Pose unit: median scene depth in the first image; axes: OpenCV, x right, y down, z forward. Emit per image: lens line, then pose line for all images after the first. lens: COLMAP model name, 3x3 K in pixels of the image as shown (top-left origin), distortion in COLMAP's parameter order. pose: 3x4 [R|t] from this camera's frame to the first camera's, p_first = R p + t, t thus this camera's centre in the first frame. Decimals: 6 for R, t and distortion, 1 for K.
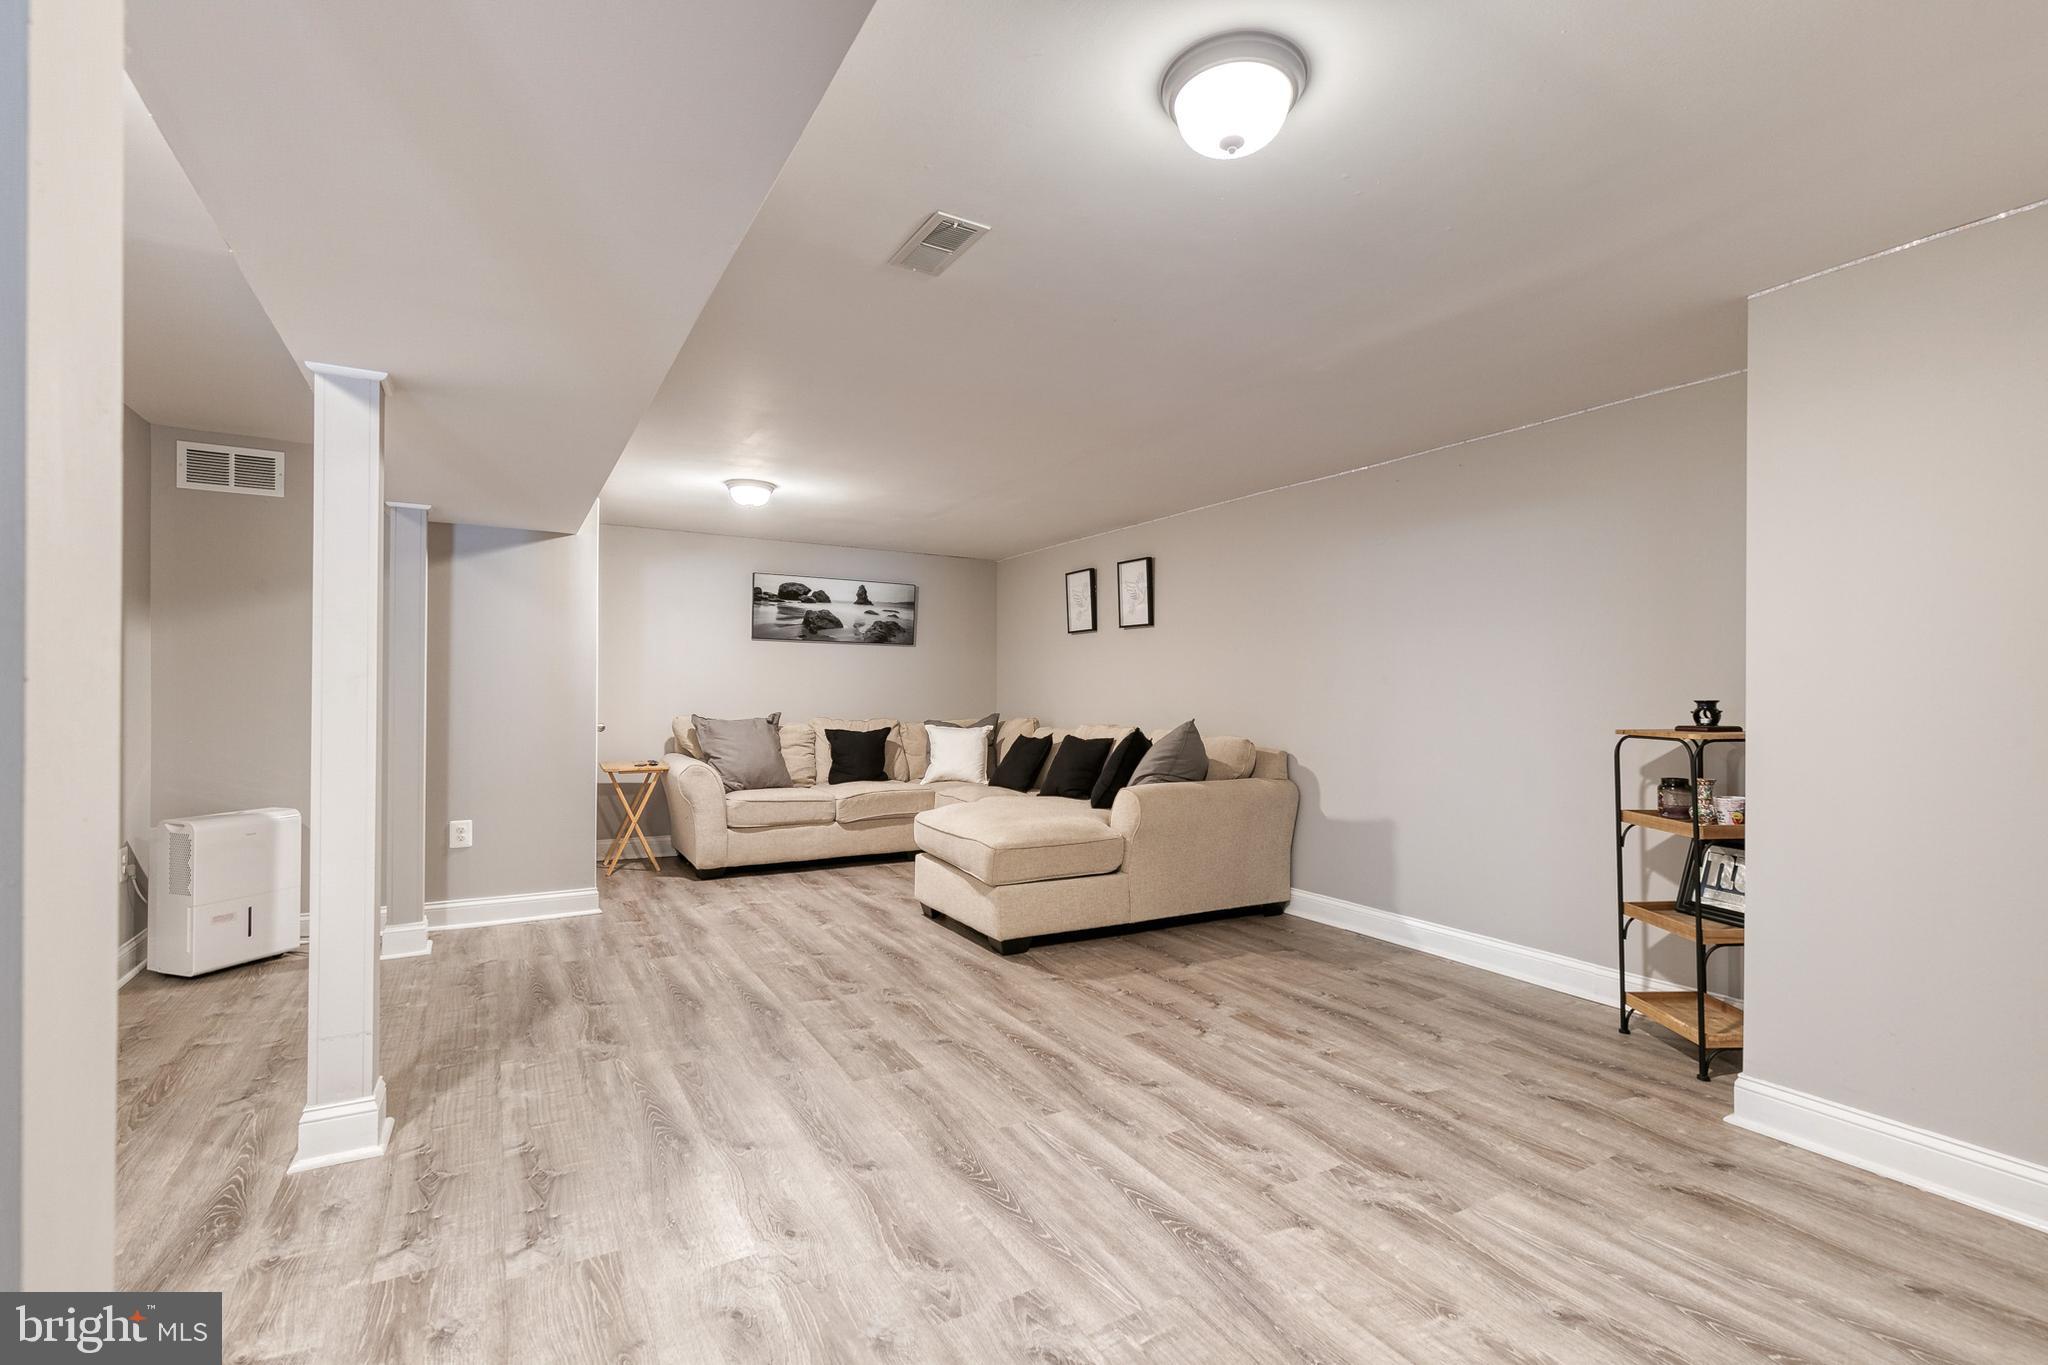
lens RADIAL K [[929.6, 0, 1040.8], [0, 929.6, 684.2], [0, 0, 1]] dist [0.011305, -0.002339]
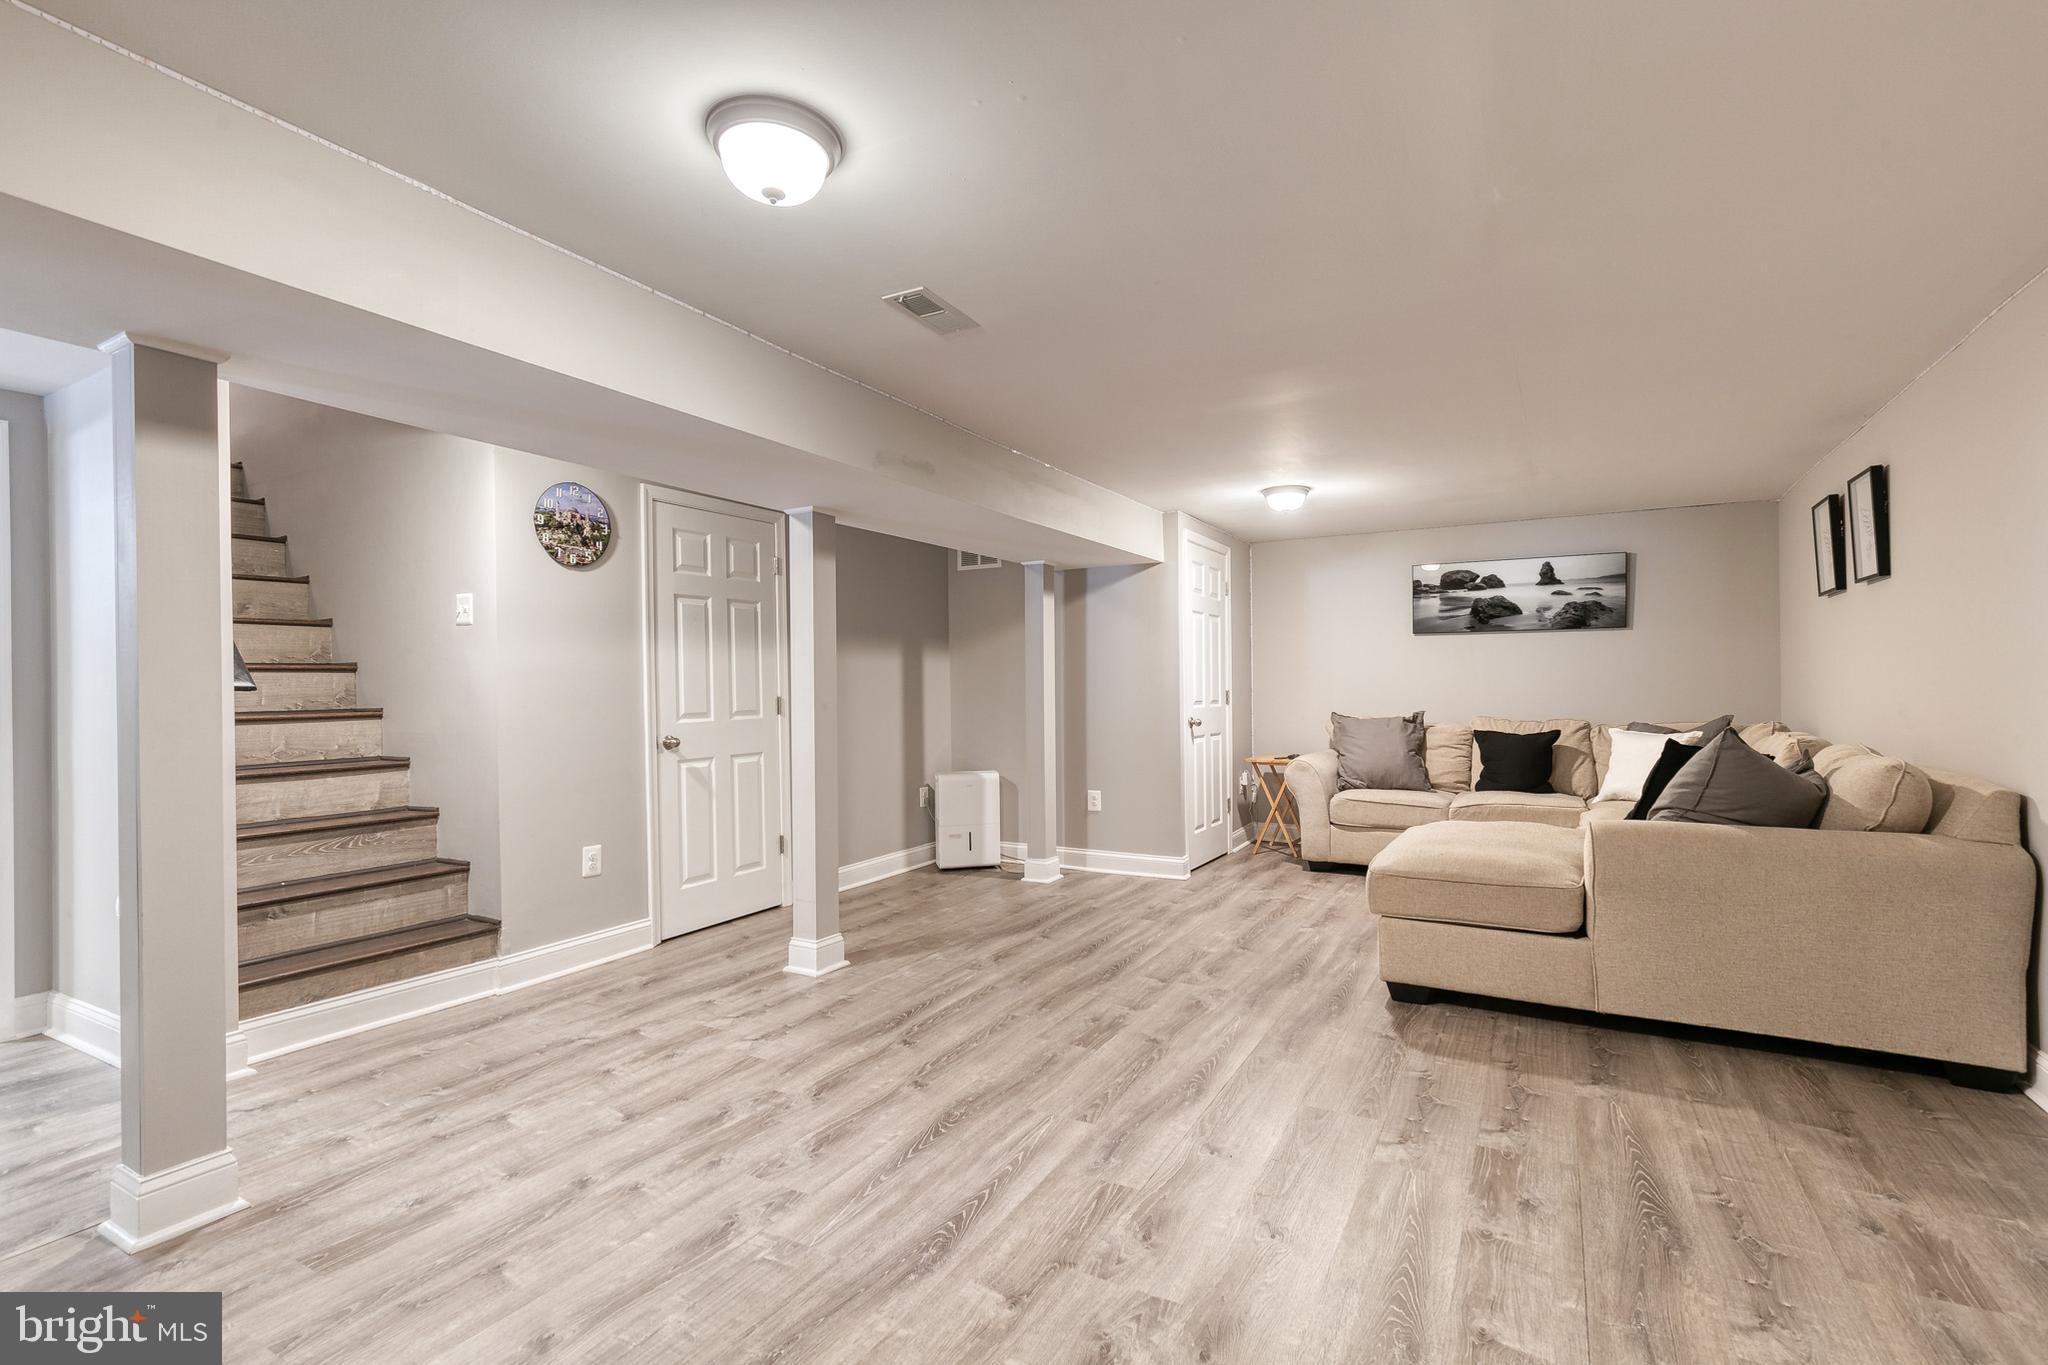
lens RADIAL K [[929.6, 0, 1043.9], [0, 929.6, 682.4], [0, 0, 1]] dist [0.011305, -0.002339]
pose [[0.513162, -0.017222, -0.858119, 0.635565], [0.021134, 0.999749, -0.007427, 0.000652], [0.858032, -0.014324, 0.513397, 0.345959]]
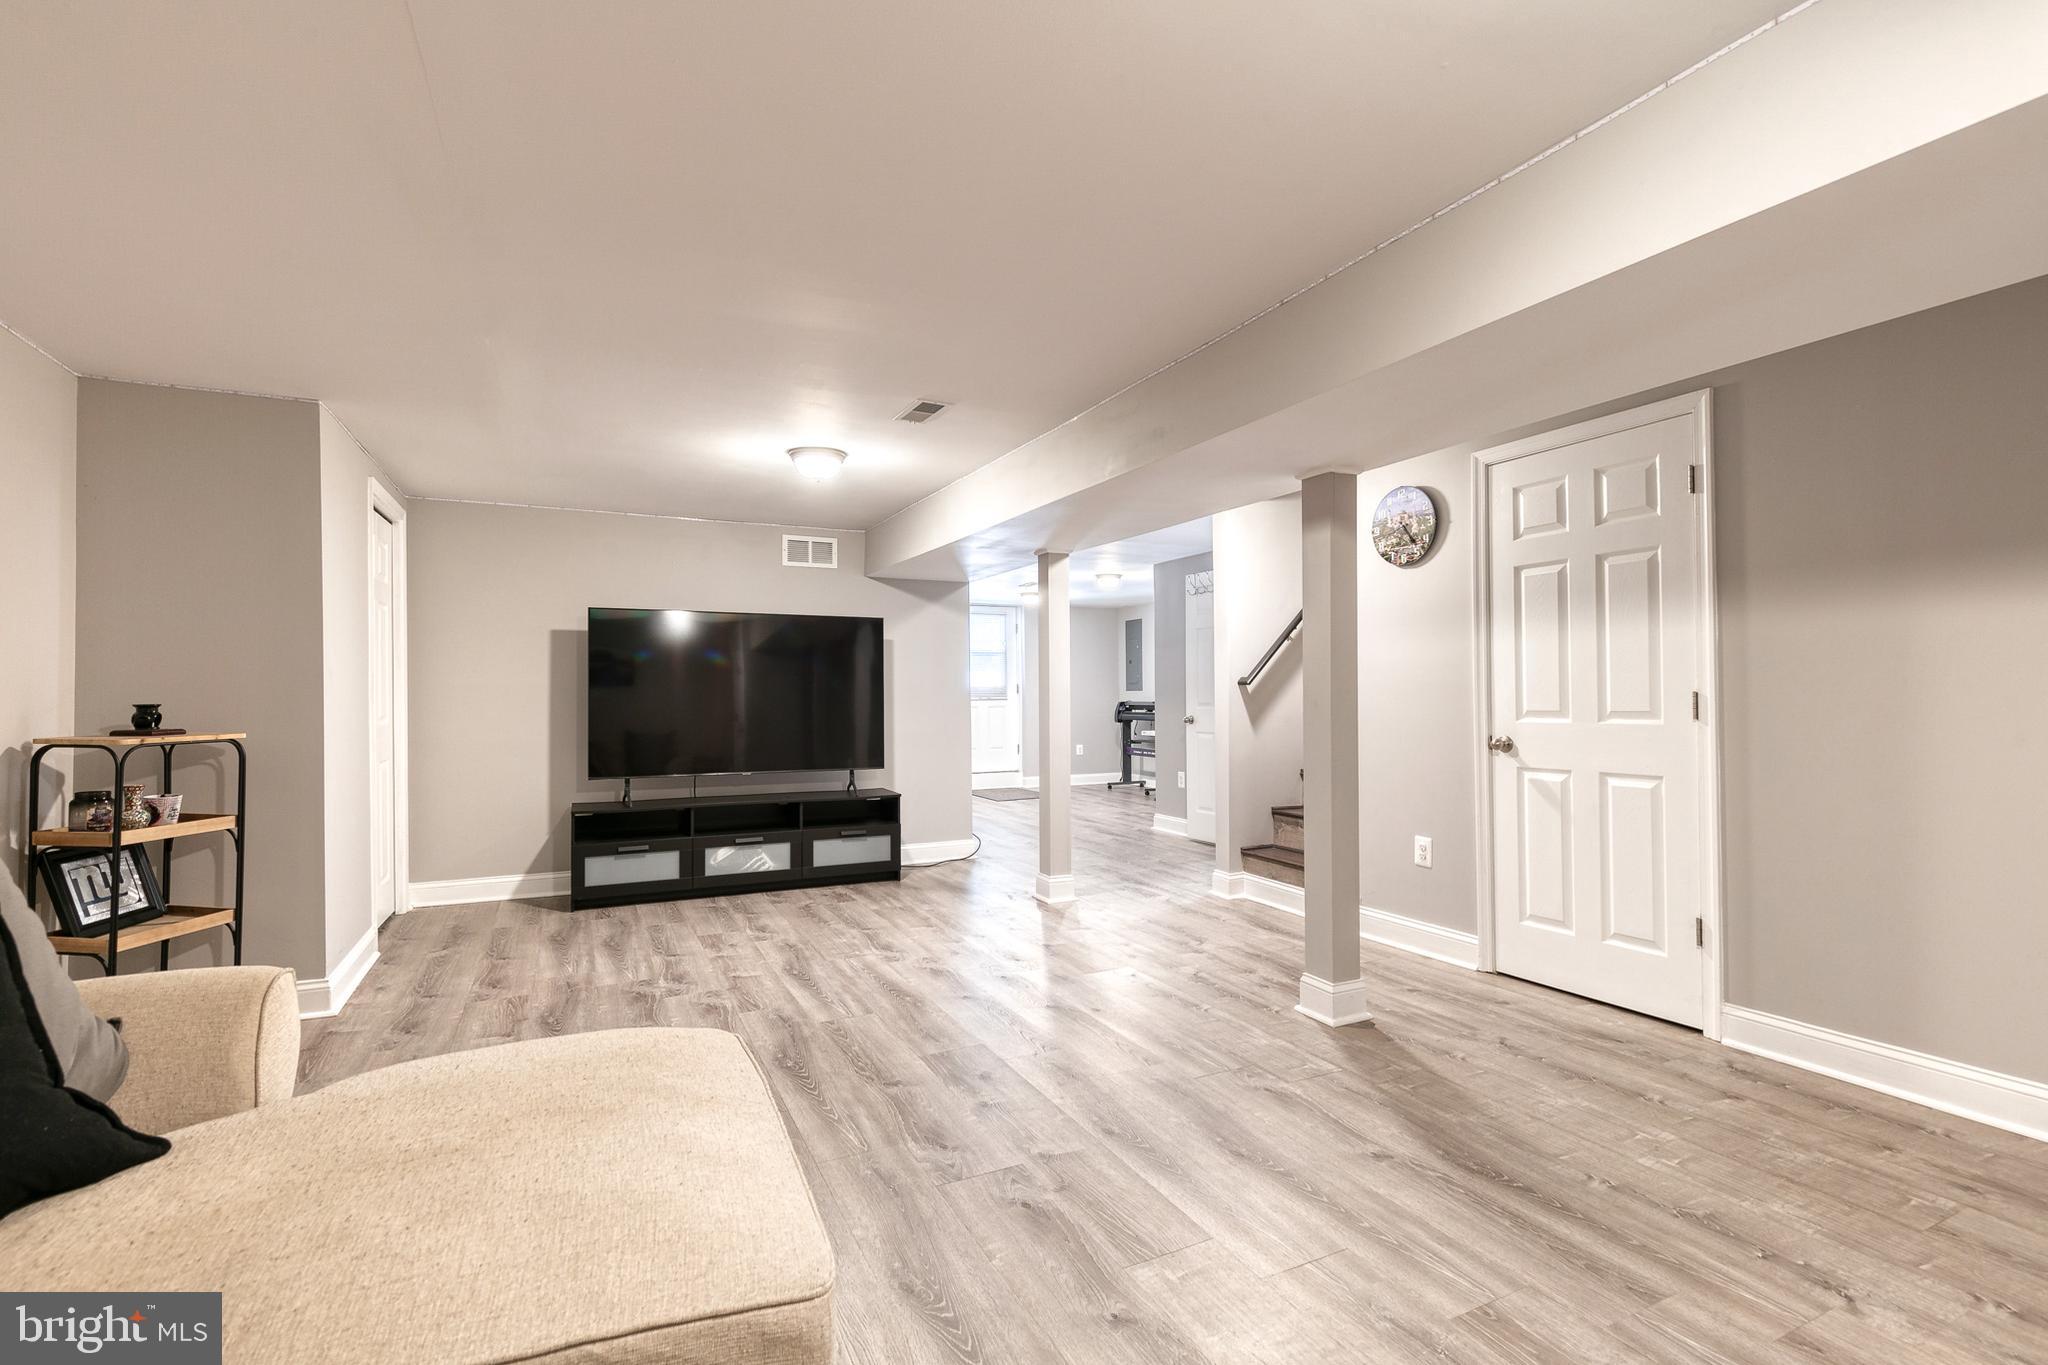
lens RADIAL K [[929.6, 0, 1042.2], [0, 929.6, 688.4], [0, 0, 1]] dist [0.011305, -0.002339]
pose [[-0.997781, 0.002348, 0.066537, -0.278134], [0.001307, 0.999876, -0.015692, 0.014456], [-0.066565, -0.015570, -0.997661, 1.703588]]
